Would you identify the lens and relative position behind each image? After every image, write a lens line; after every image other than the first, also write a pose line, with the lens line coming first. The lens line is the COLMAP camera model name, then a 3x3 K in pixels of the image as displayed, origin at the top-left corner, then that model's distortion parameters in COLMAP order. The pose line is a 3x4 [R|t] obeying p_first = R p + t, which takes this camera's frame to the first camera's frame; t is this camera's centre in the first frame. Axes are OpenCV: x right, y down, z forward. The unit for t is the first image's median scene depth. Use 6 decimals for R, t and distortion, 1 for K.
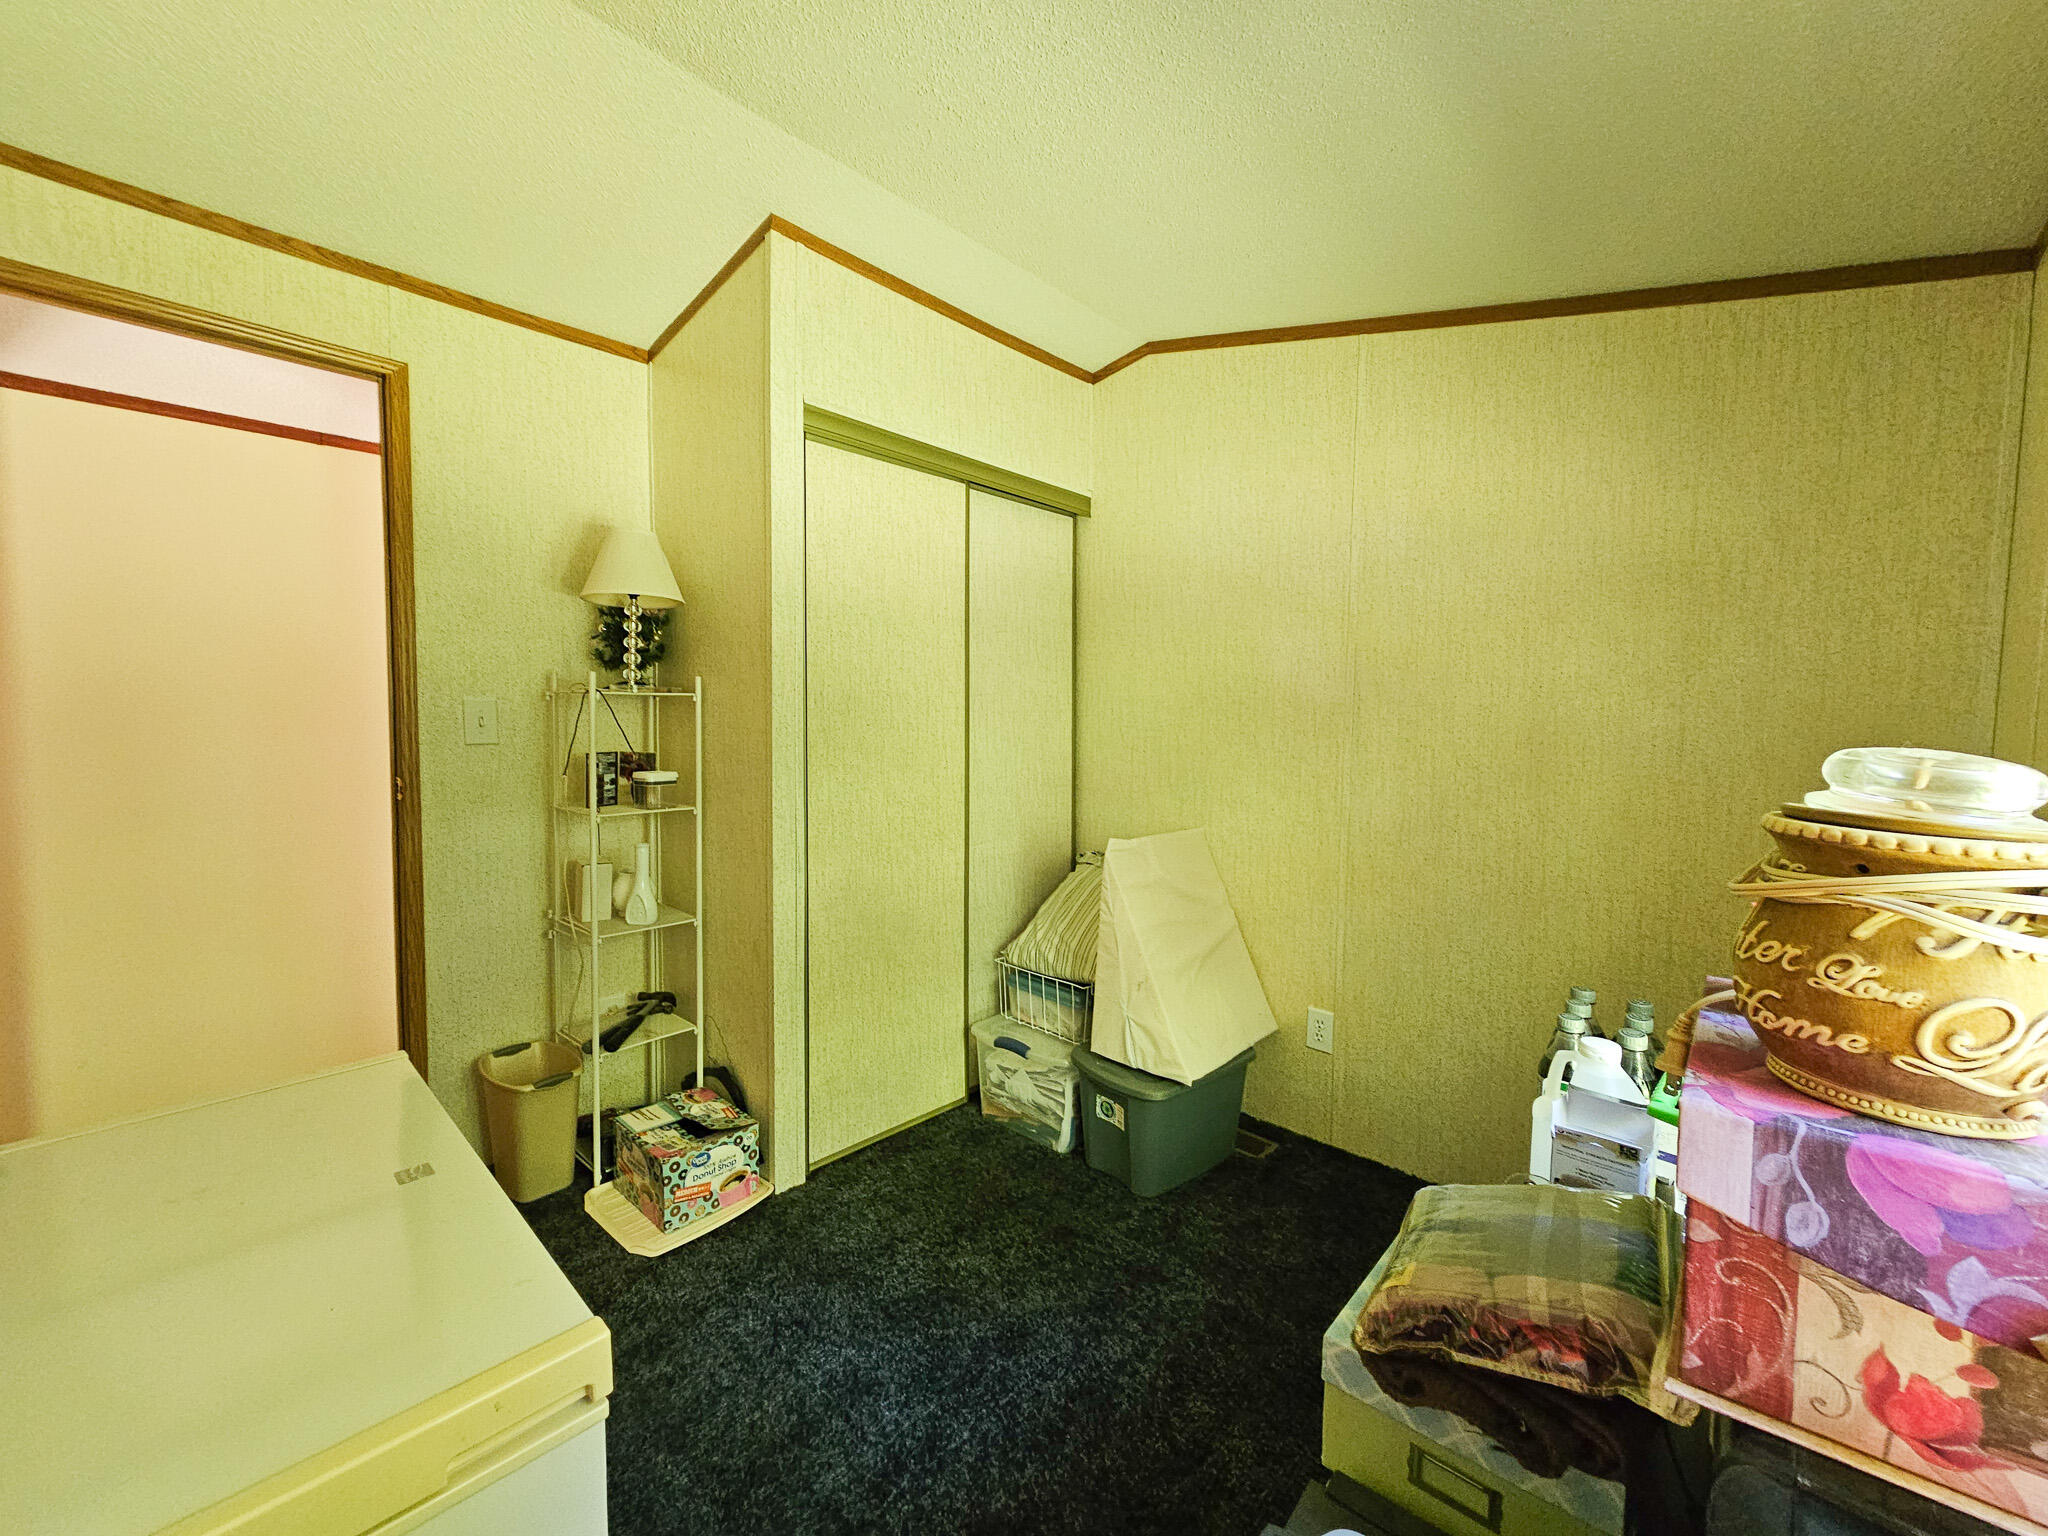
lens RADIAL K [[831.6, 0, 1005.8], [0, 831.6, 767.1], [0, 0, 1]] dist [-0.009700, 0.003558]
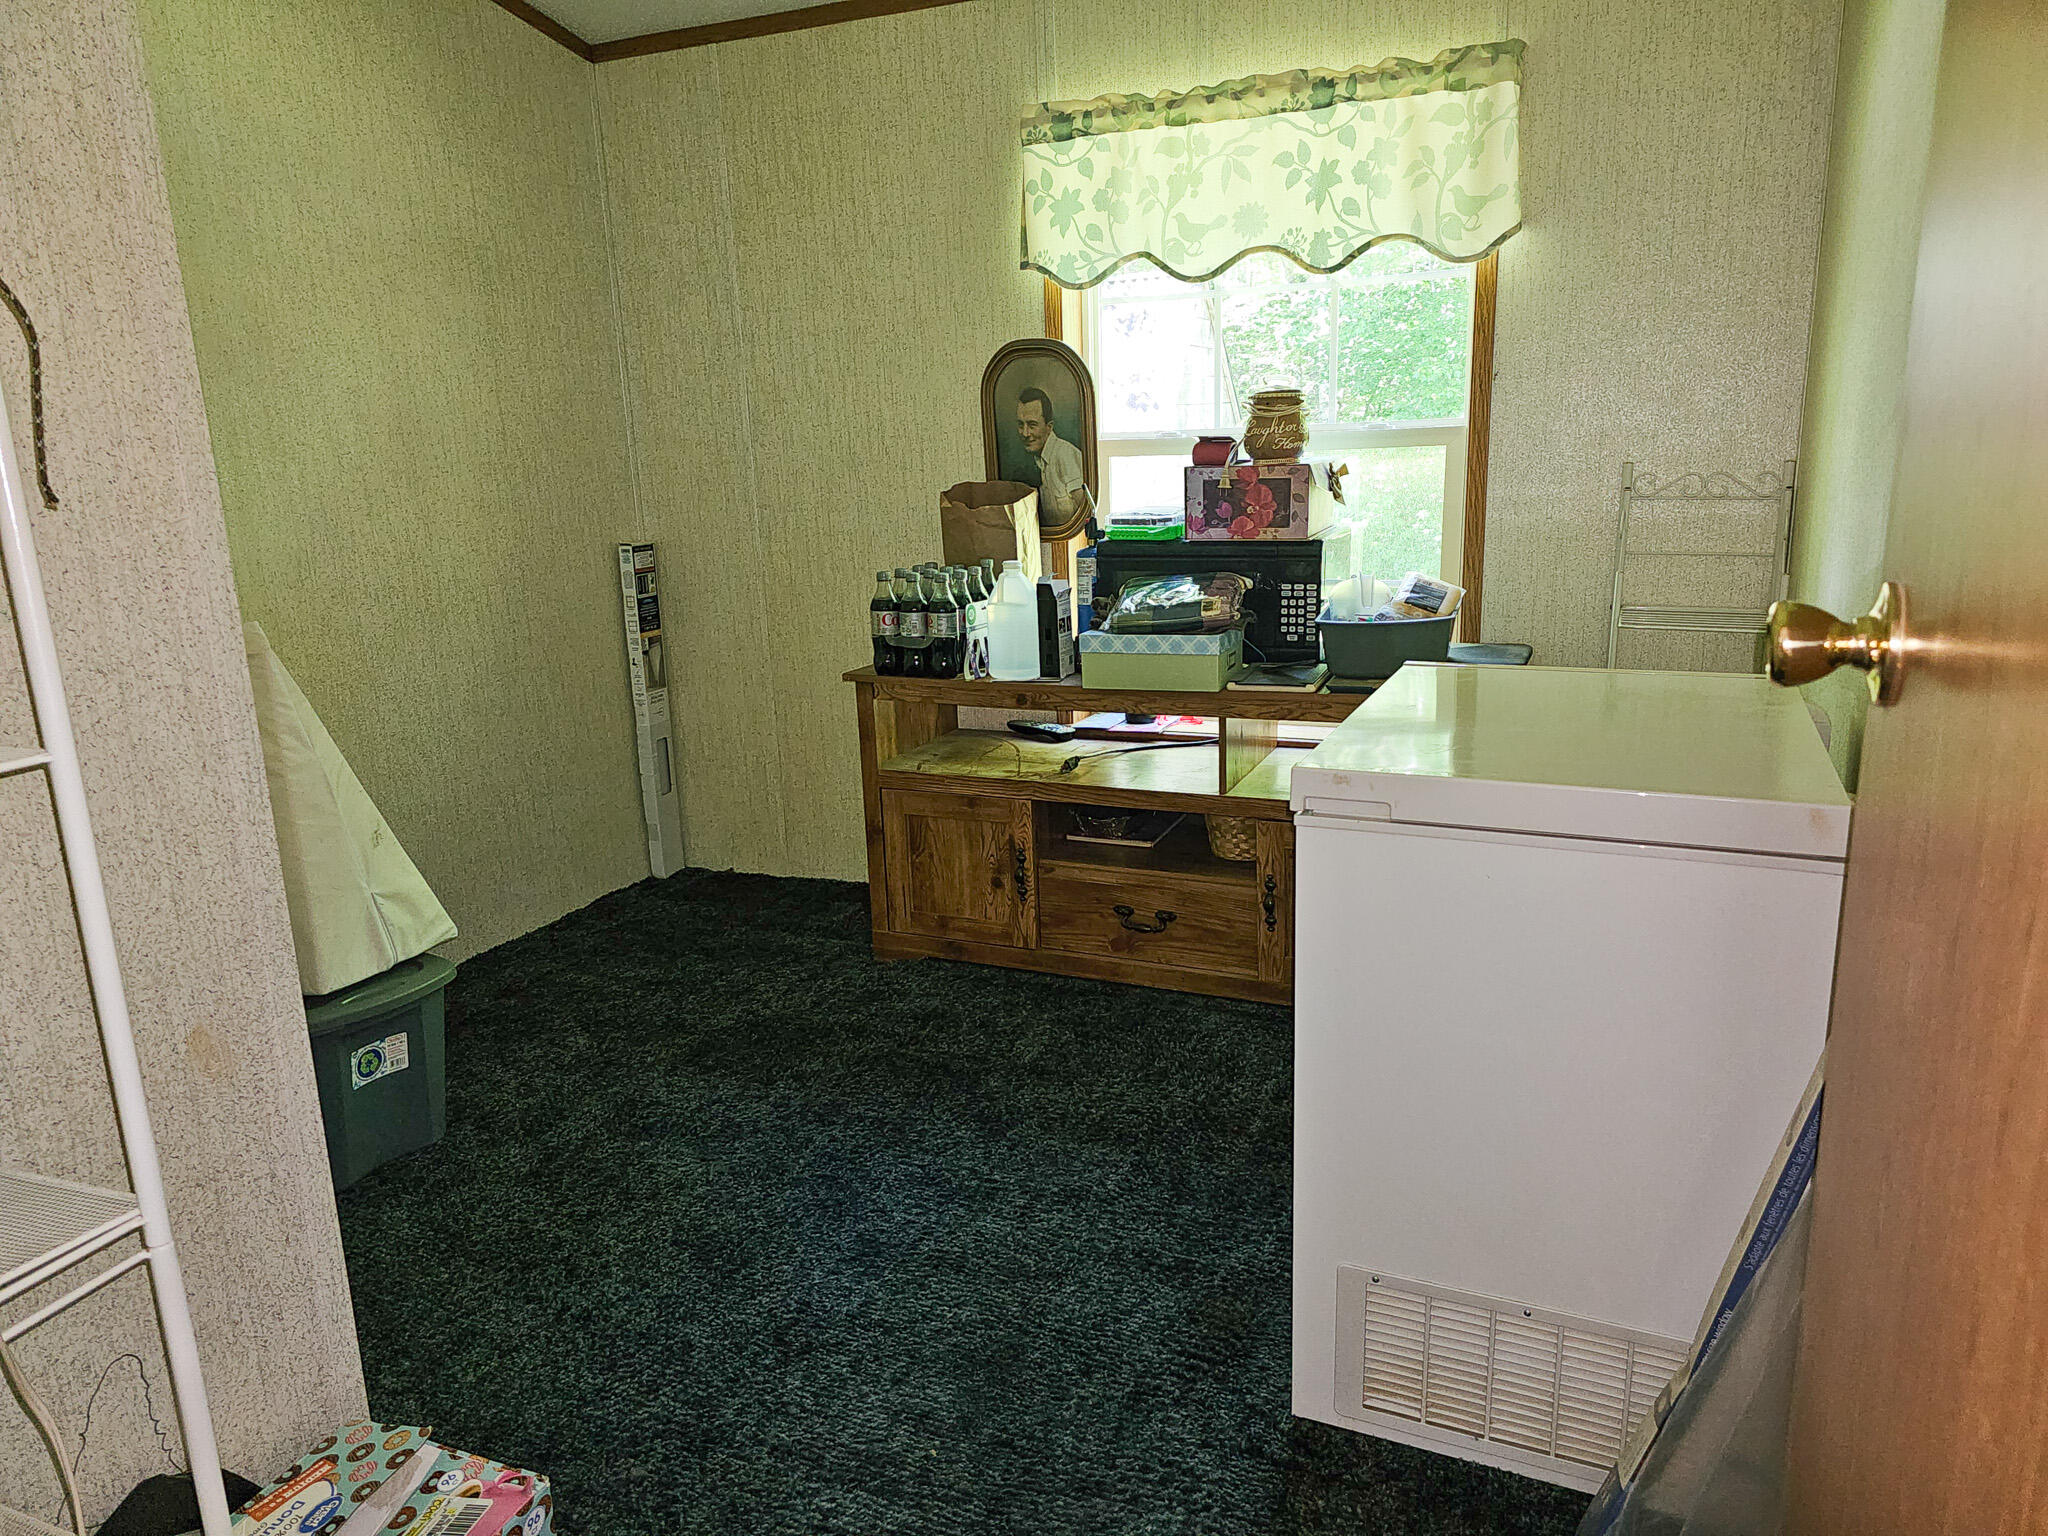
lens RADIAL K [[1396.7, 0, 1024.0], [0, 1396.7, 768.0], [0, 0, 1]] dist [0.046995, 0.000195]
pose [[-0.337326, -0.226591, 0.913711, -1.045898], [0.089489, 0.958486, 0.270732, -0.037235], [-0.937125, 0.173092, -0.303045, 0.916995]]
